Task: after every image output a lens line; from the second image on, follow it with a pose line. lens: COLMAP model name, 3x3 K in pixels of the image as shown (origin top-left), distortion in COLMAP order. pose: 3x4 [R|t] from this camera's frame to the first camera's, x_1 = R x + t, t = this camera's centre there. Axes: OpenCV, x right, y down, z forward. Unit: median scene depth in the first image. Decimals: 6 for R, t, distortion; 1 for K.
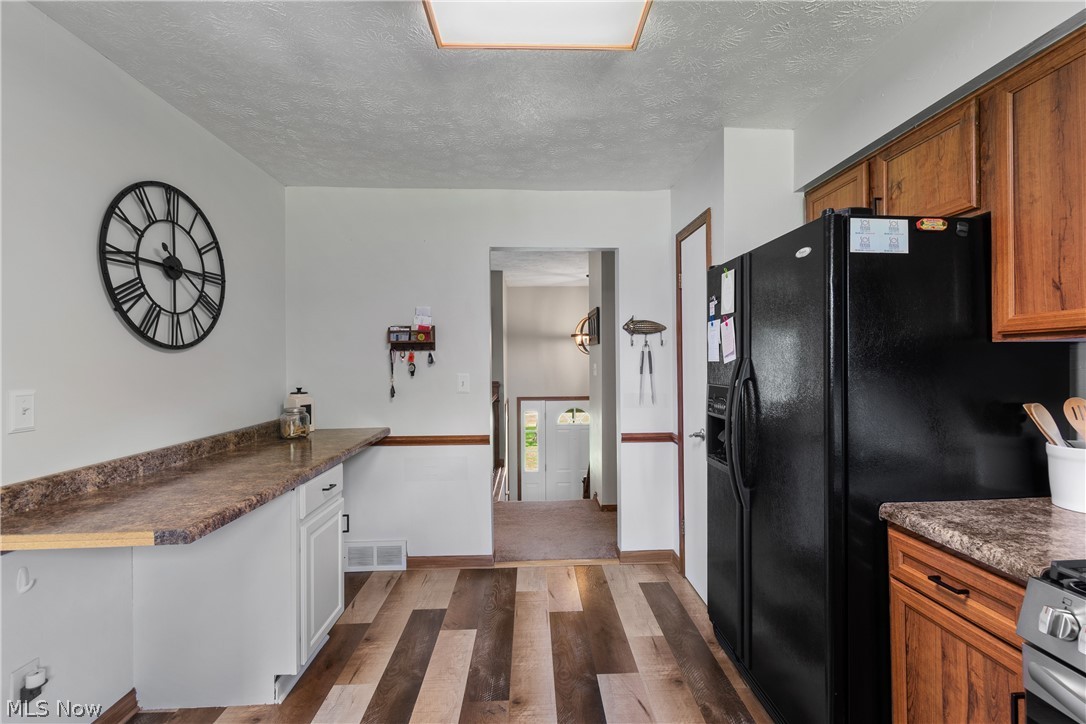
lens RADIAL K [[475.2, 0, 550.1], [0, 475.2, 358.9], [0, 0, 1]] dist [0.005755, -0.000588]
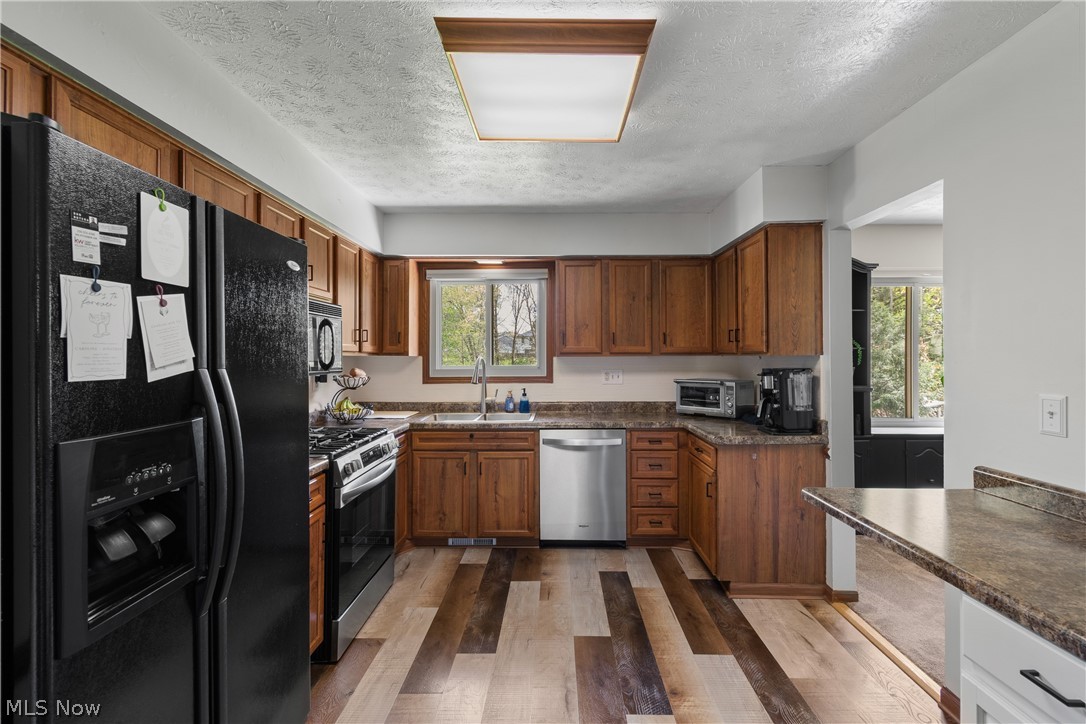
lens RADIAL K [[475.2, 0, 549.6], [0, 475.2, 357.9], [0, 0, 1]] dist [0.005755, -0.000588]
pose [[-0.995569, 0.011460, 0.093329, -0.089665], [0.011210, 0.999932, -0.003203, -0.007883], [-0.093359, -0.002142, -0.995630, 1.509017]]
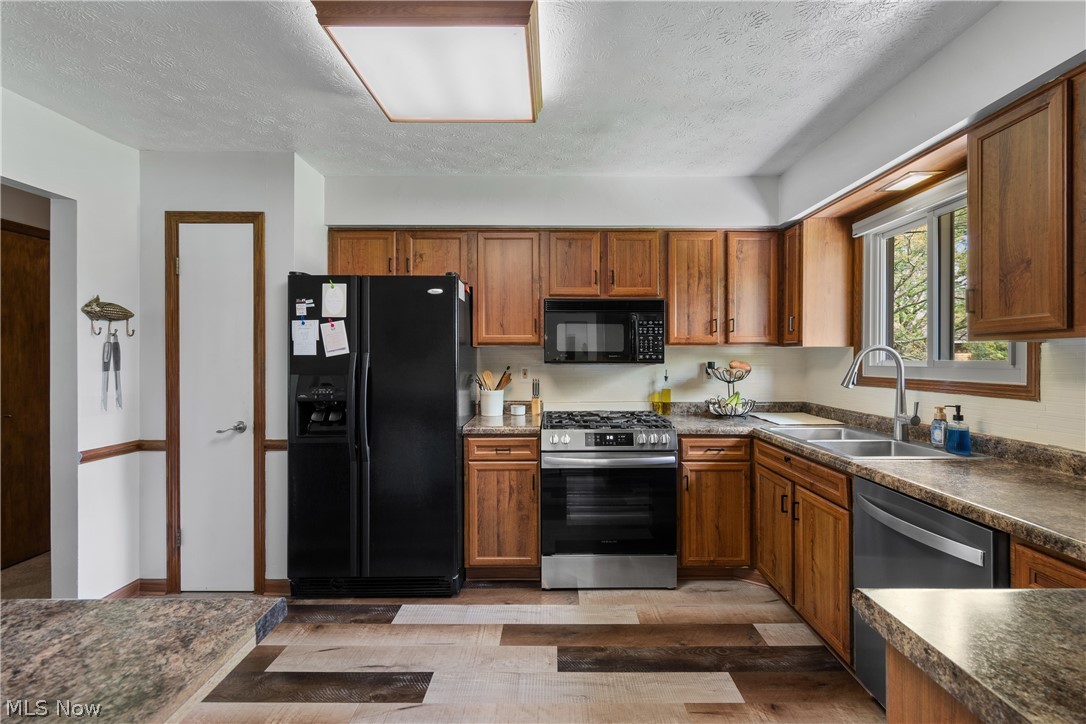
lens RADIAL K [[475.2, 0, 552.5], [0, 475.2, 358.1], [0, 0, 1]] dist [0.005755, -0.000588]
pose [[0.064626, 0.004928, 0.997897, -0.867543], [-0.003270, 0.999983, -0.004727, 0.018545], [-0.997904, -0.002957, 0.064641, 0.350793]]
